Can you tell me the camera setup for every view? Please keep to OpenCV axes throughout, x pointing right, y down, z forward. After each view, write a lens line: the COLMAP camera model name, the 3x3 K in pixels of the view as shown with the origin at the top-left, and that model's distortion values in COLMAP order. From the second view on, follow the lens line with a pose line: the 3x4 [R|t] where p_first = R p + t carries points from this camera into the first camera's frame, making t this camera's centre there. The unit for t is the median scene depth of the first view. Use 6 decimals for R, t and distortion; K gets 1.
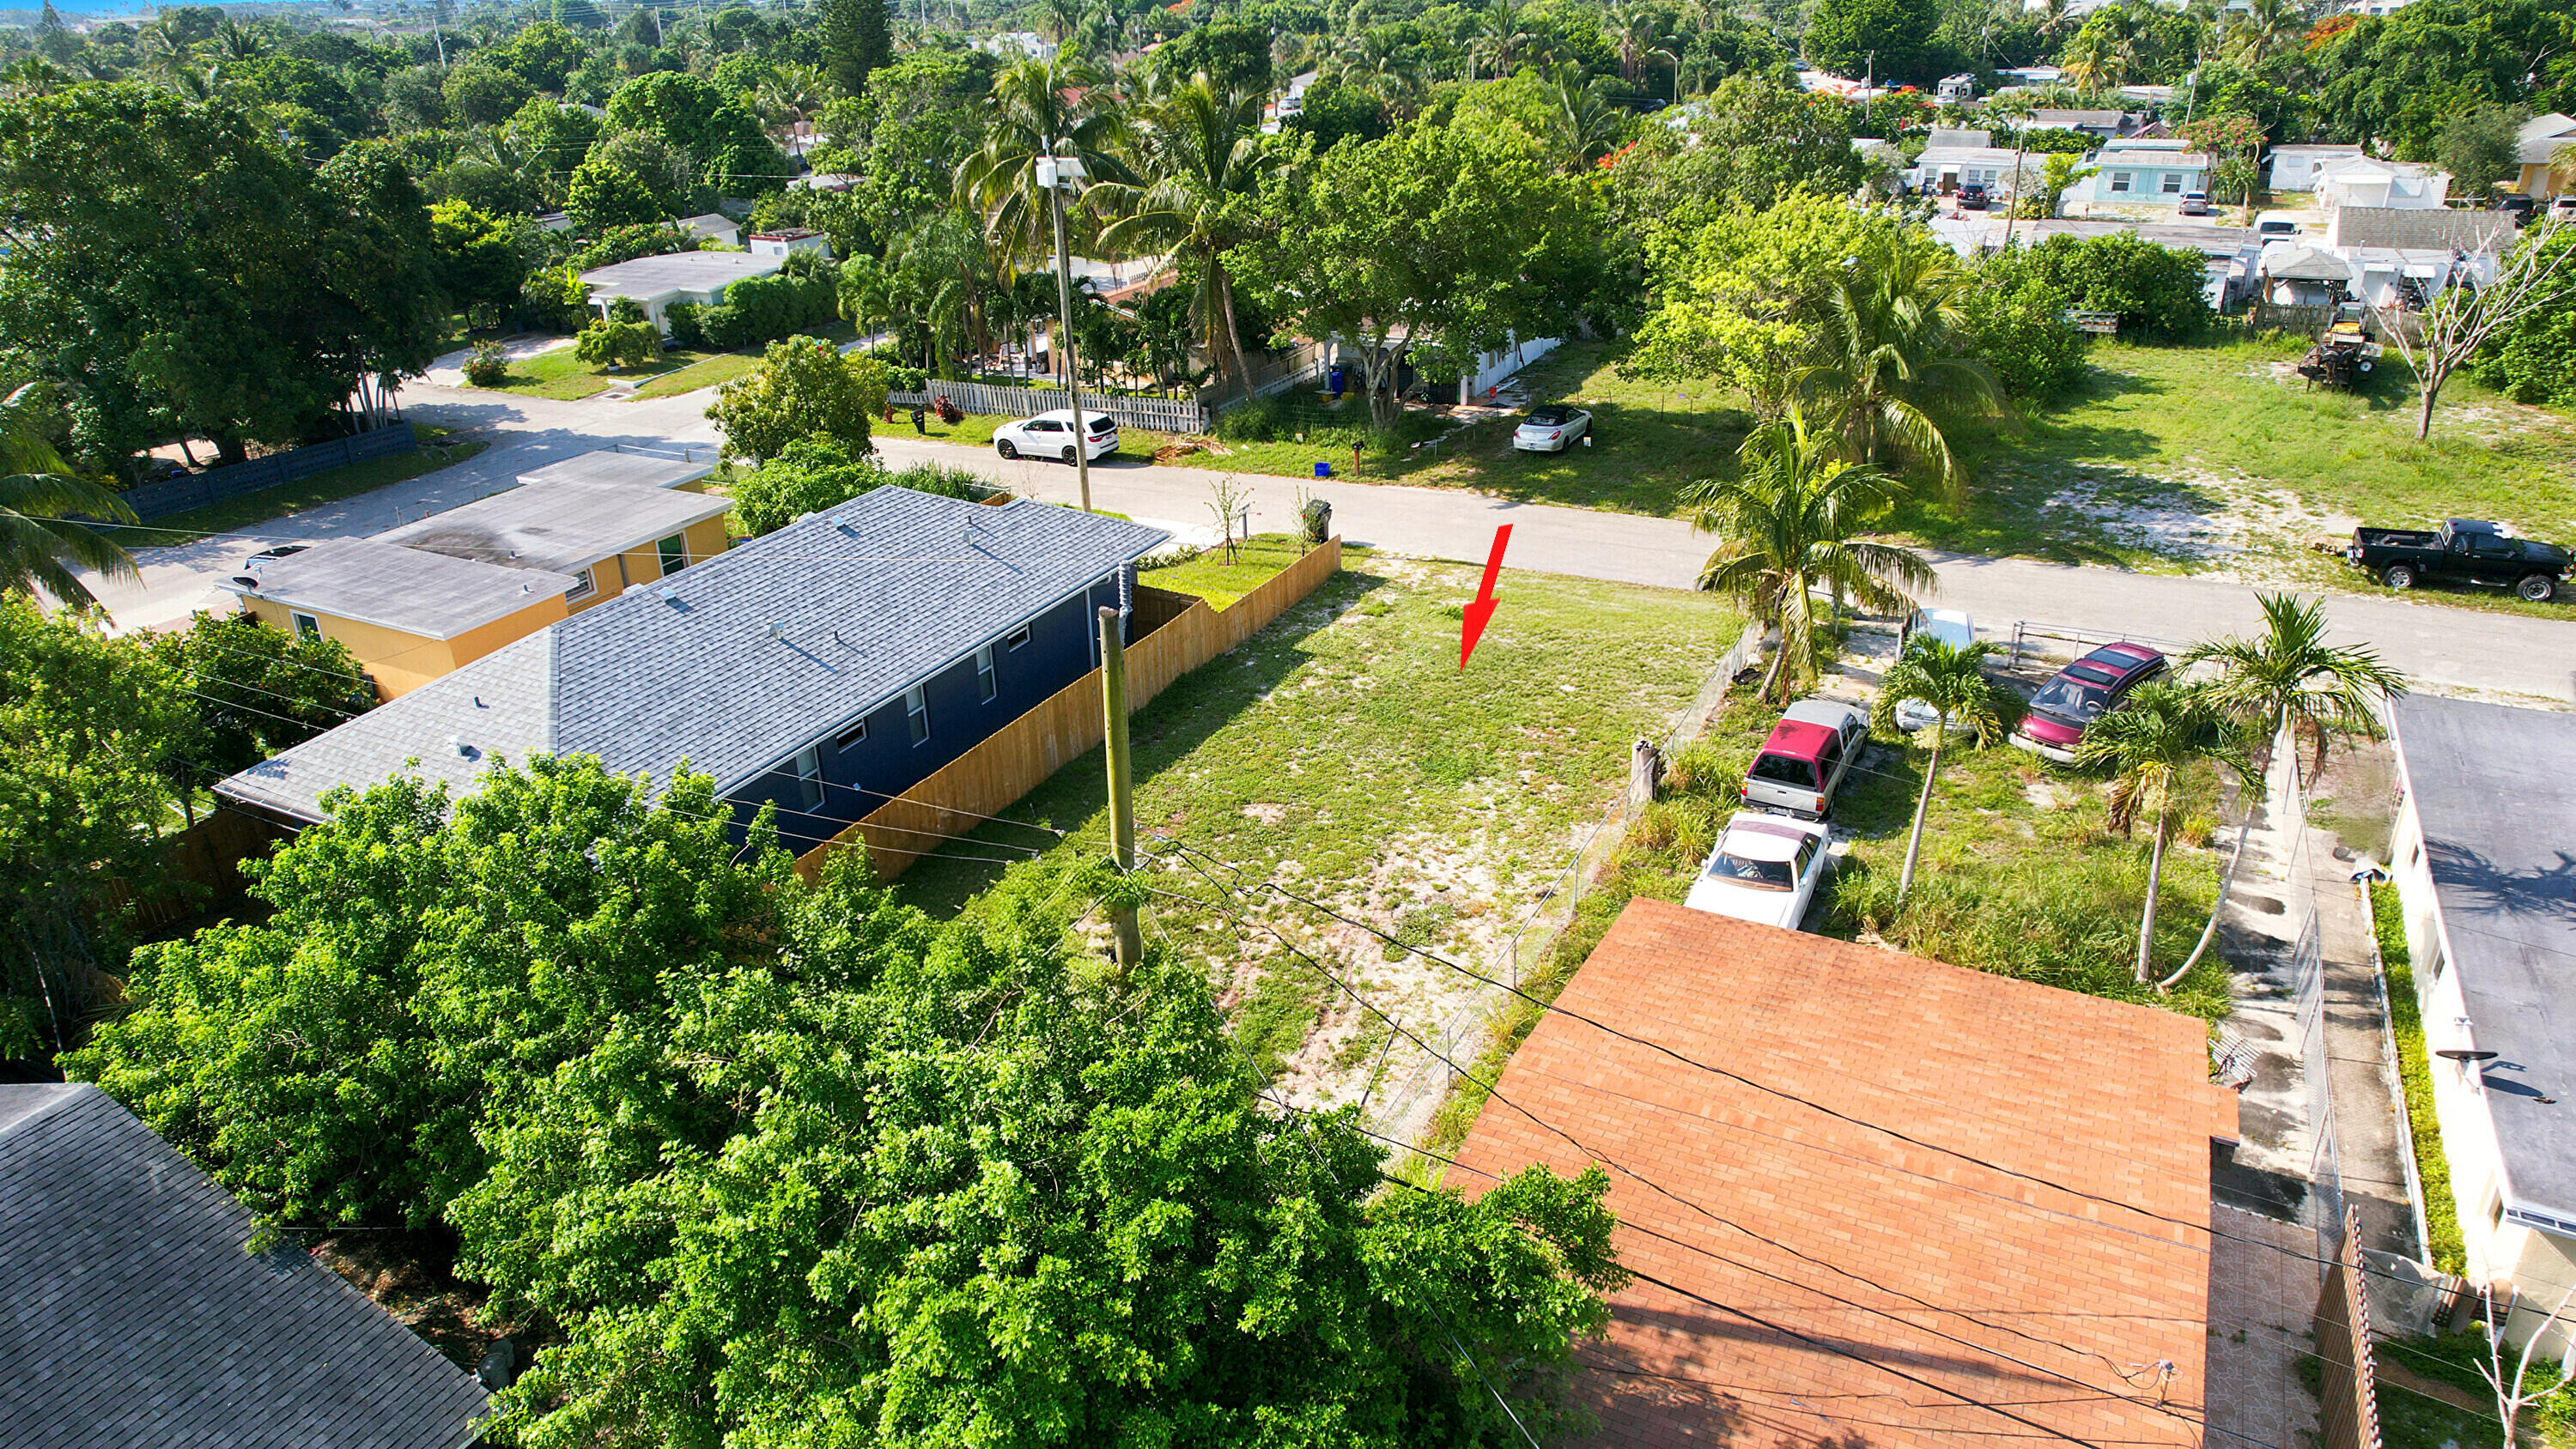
lens RADIAL K [[1638.5, 0, 1299.8], [0, 1638.5, 734.8], [0, 0, 1]] dist [-0.068434, 0.061773]
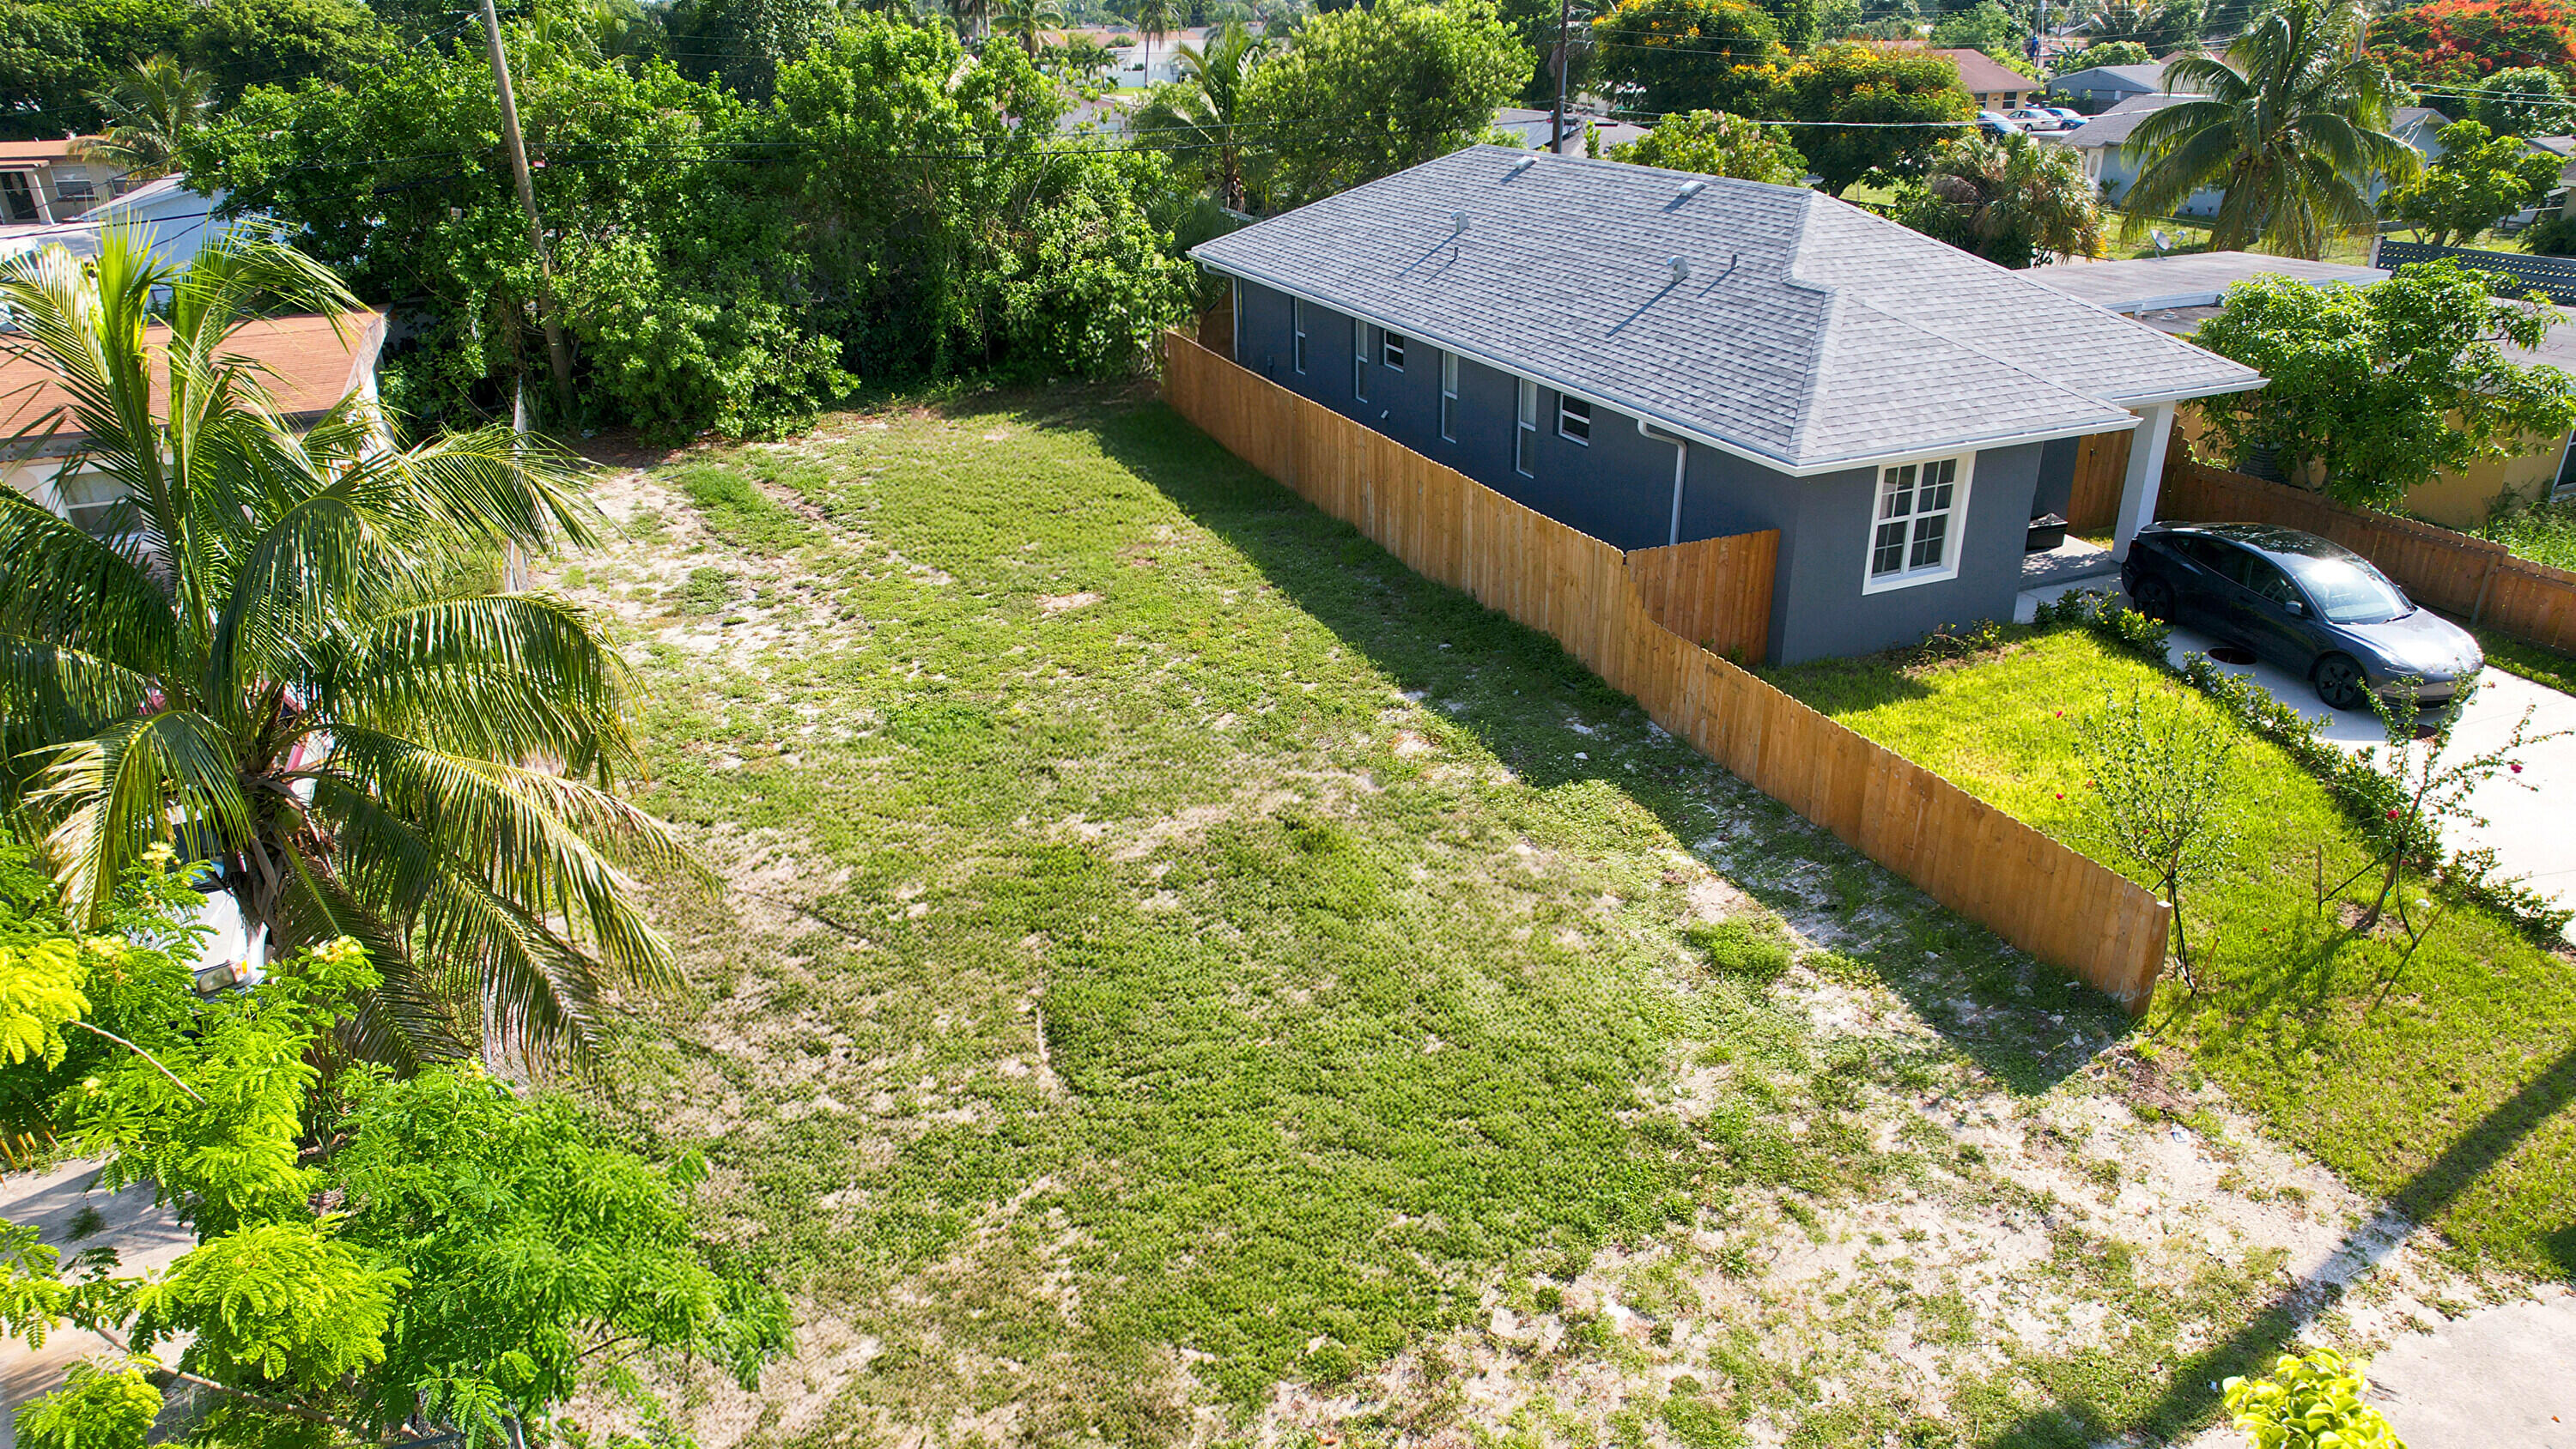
lens RADIAL K [[1638.5, 0, 1292.5], [0, 1638.5, 725.9], [0, 0, 1]] dist [-0.068434, 0.061773]
pose [[-0.627702, 0.350060, -0.695305, 0.251173], [-0.304667, 0.711466, 0.633241, -0.229322], [0.716358, 0.609323, -0.339937, 0.808534]]
